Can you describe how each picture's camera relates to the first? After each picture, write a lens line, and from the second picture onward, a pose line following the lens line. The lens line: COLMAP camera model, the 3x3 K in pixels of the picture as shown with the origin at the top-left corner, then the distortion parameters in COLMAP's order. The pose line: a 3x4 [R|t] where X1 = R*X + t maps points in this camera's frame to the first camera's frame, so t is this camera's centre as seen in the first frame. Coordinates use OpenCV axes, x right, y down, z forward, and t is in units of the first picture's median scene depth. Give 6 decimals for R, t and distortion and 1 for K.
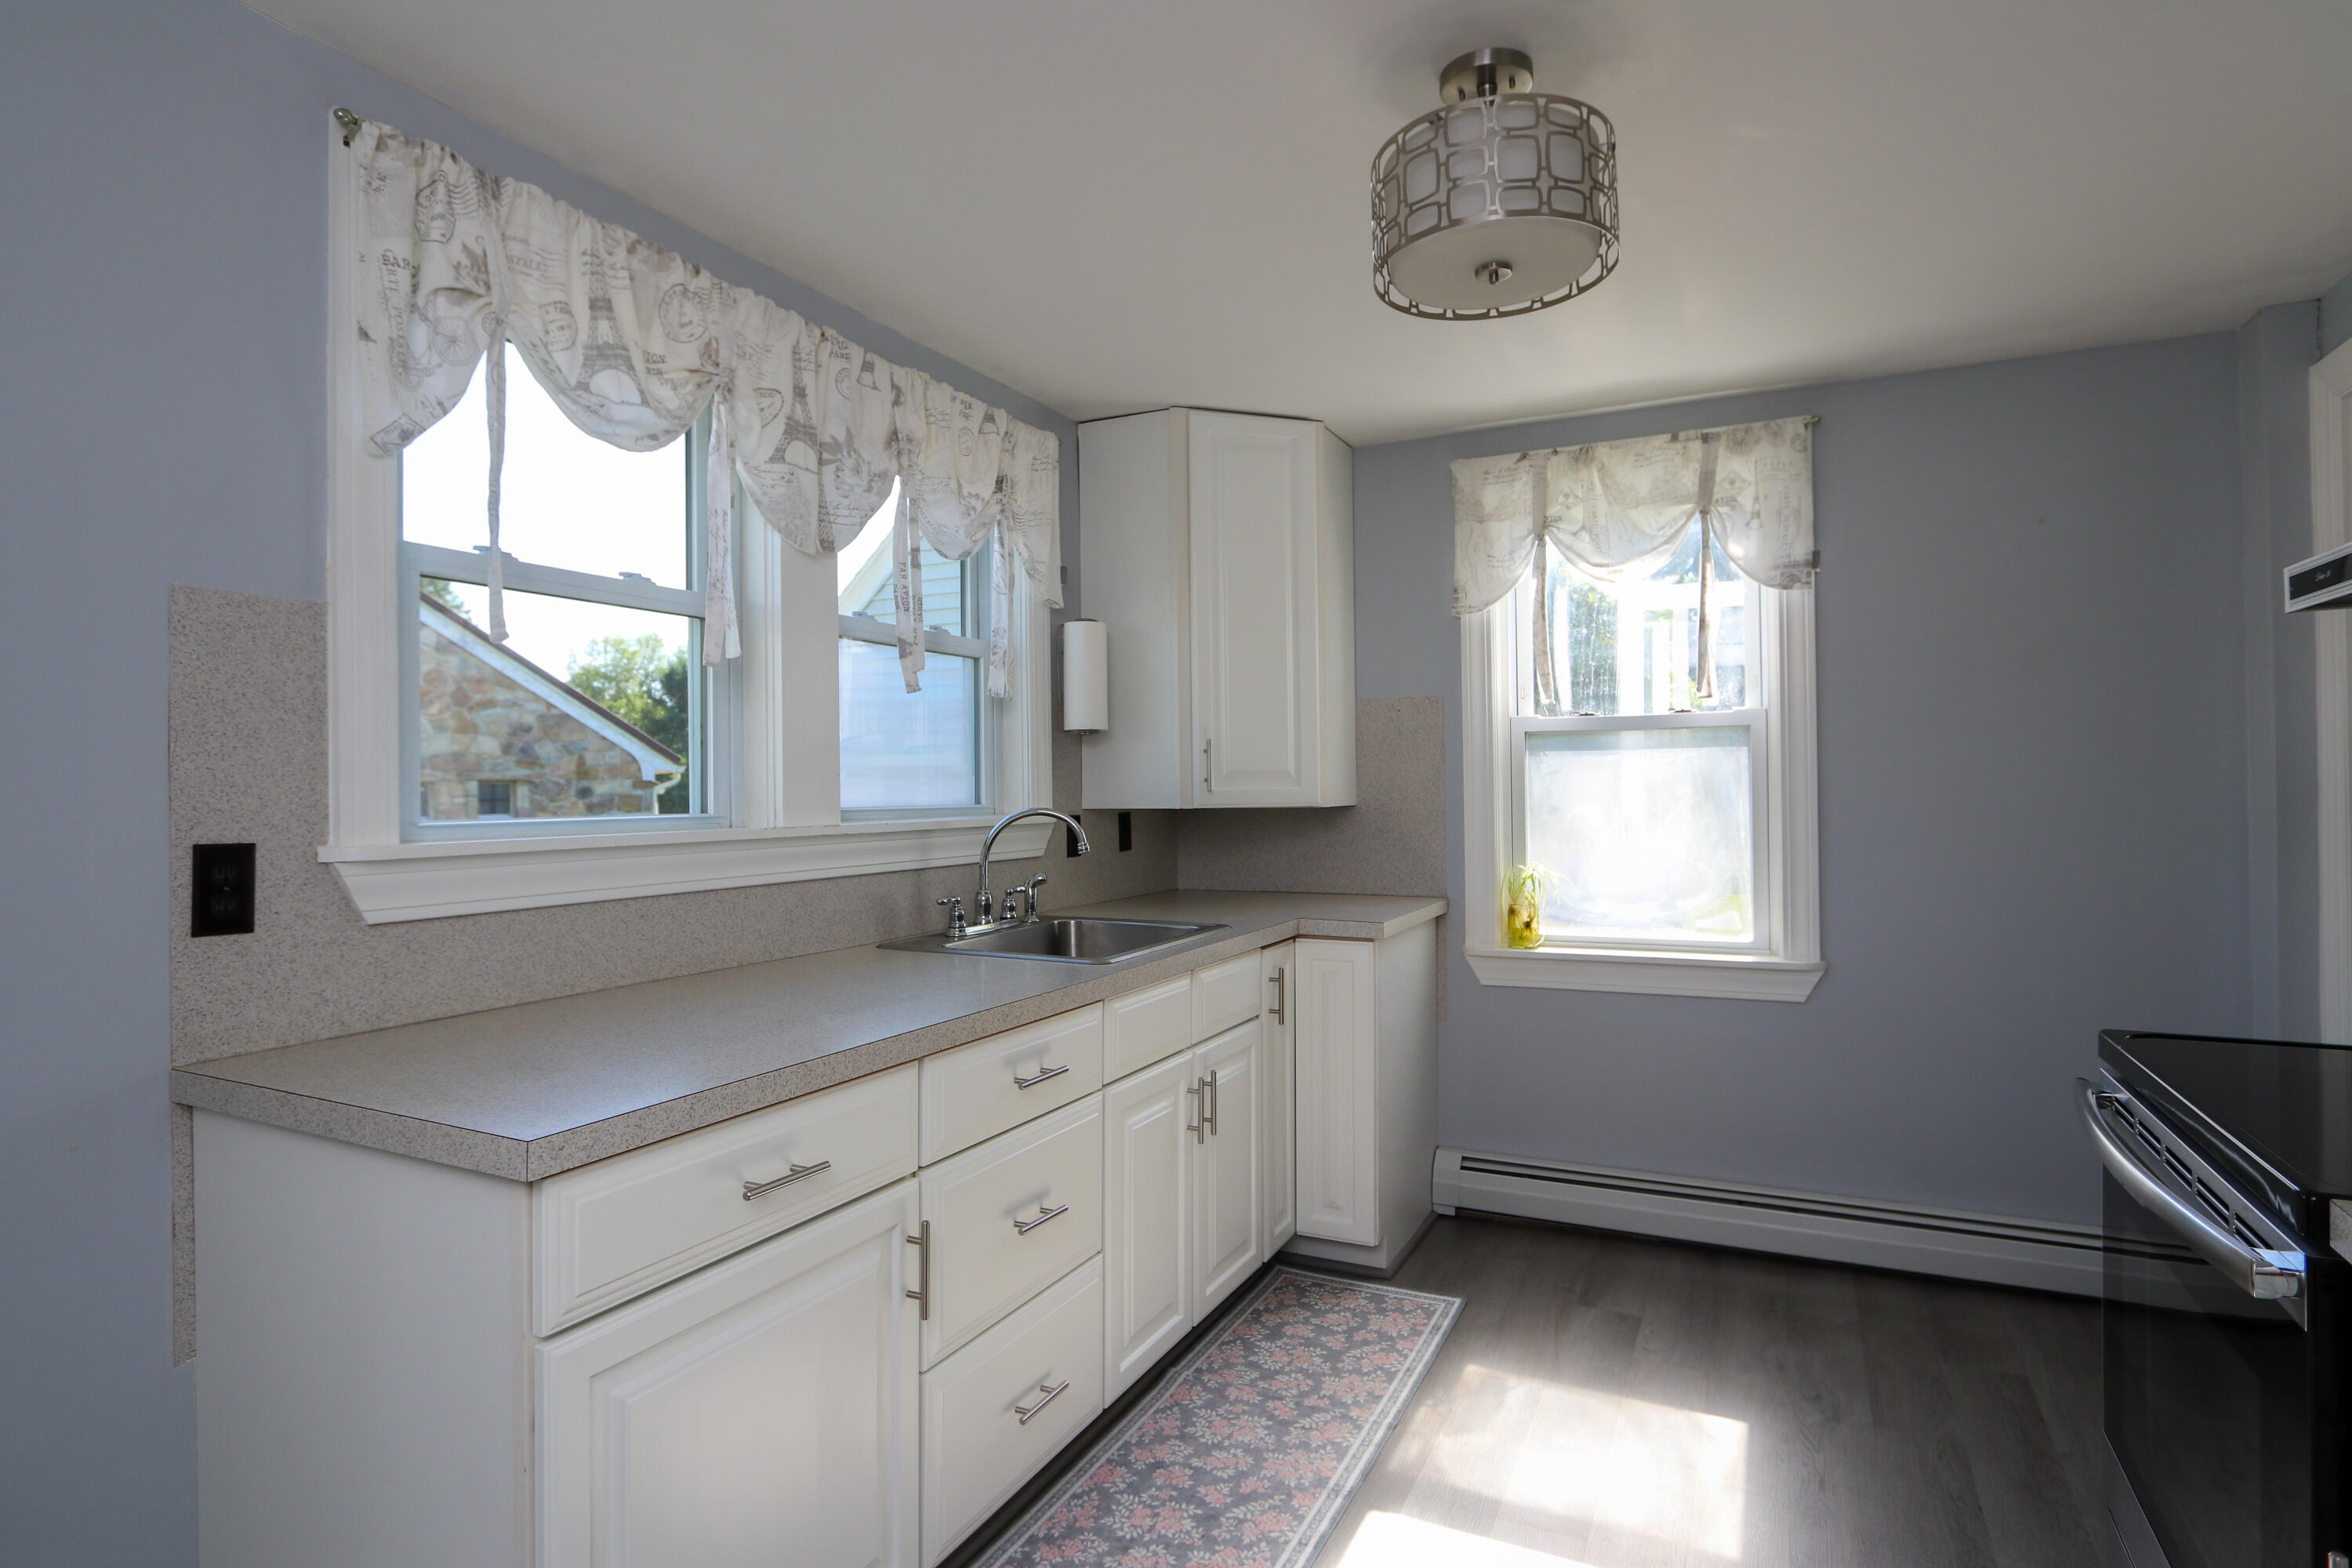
lens RADIAL K [[1269.9, 0, 1167.1], [0, 1269.9, 762.2], [0, 0, 1]] dist [0.001732, 0.000415]
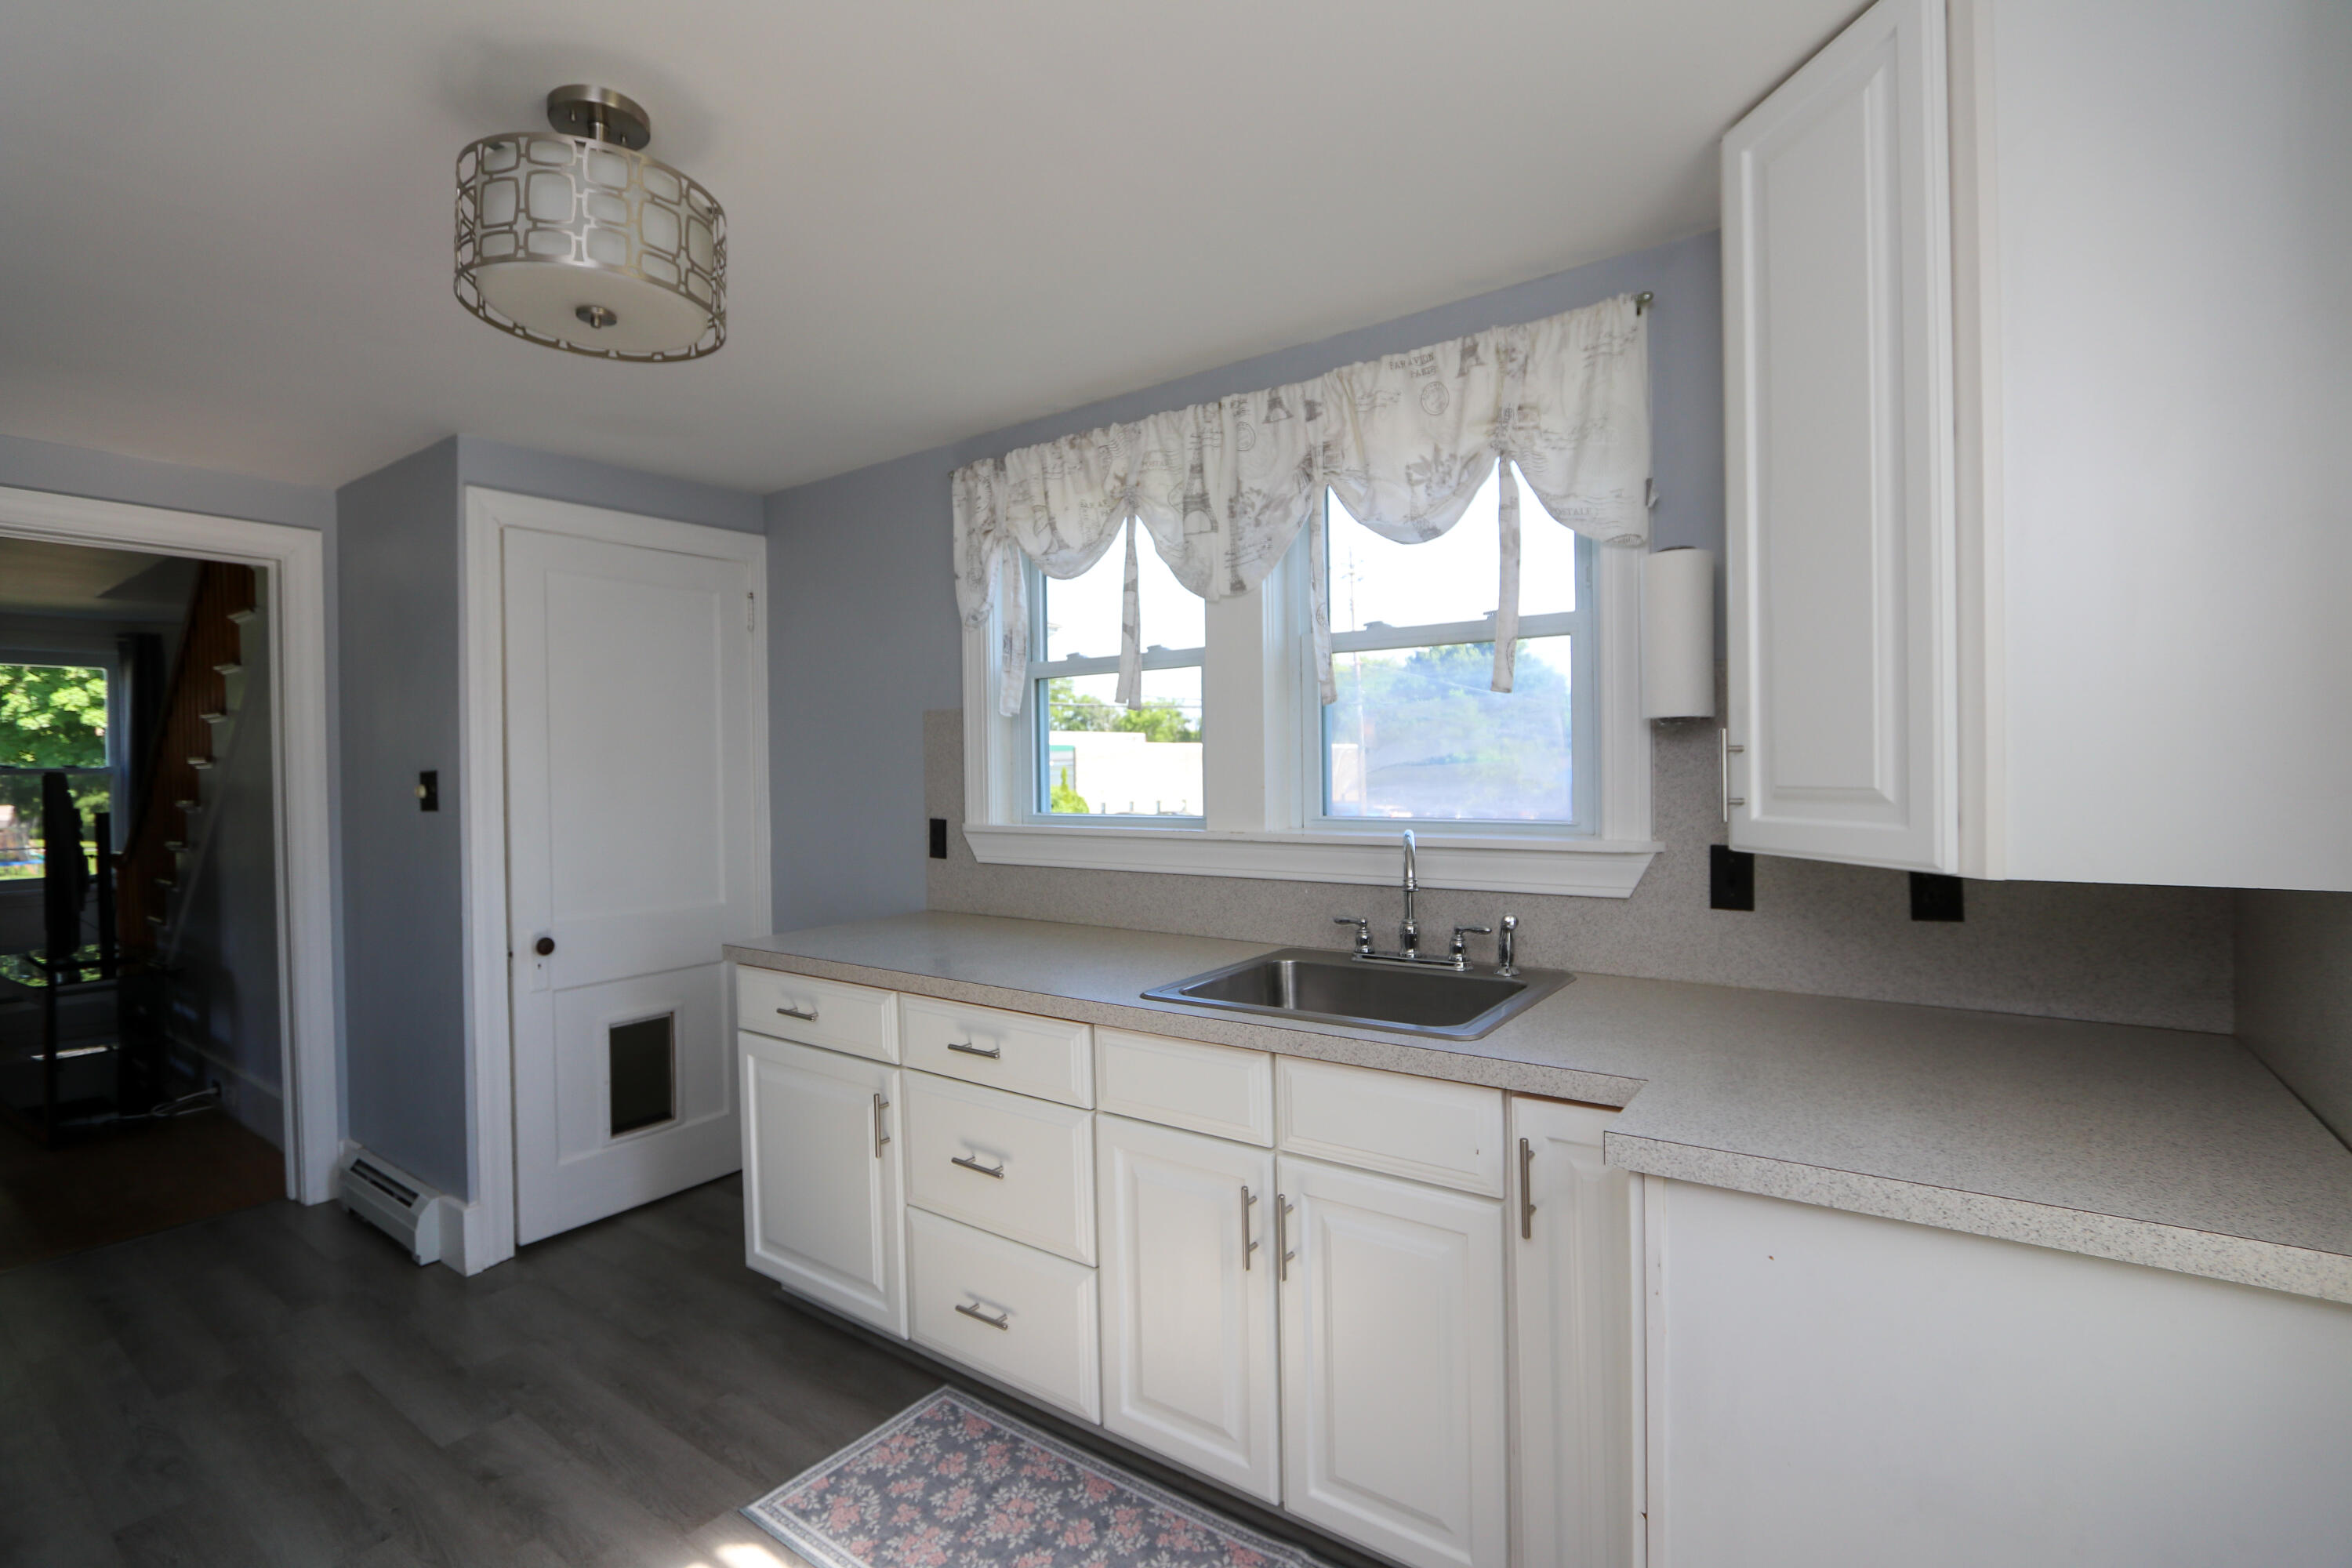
lens RADIAL K [[1084.1, 0, 1176.0], [0, 1084.1, 784.0], [0, 0, 1]] dist [-0.005751, 0.001502]
pose [[-0.182374, 0.024341, -0.982928, 0.774030], [0.032895, 0.999285, 0.018642, -0.015238], [0.982679, -0.028934, -0.183044, 1.230988]]
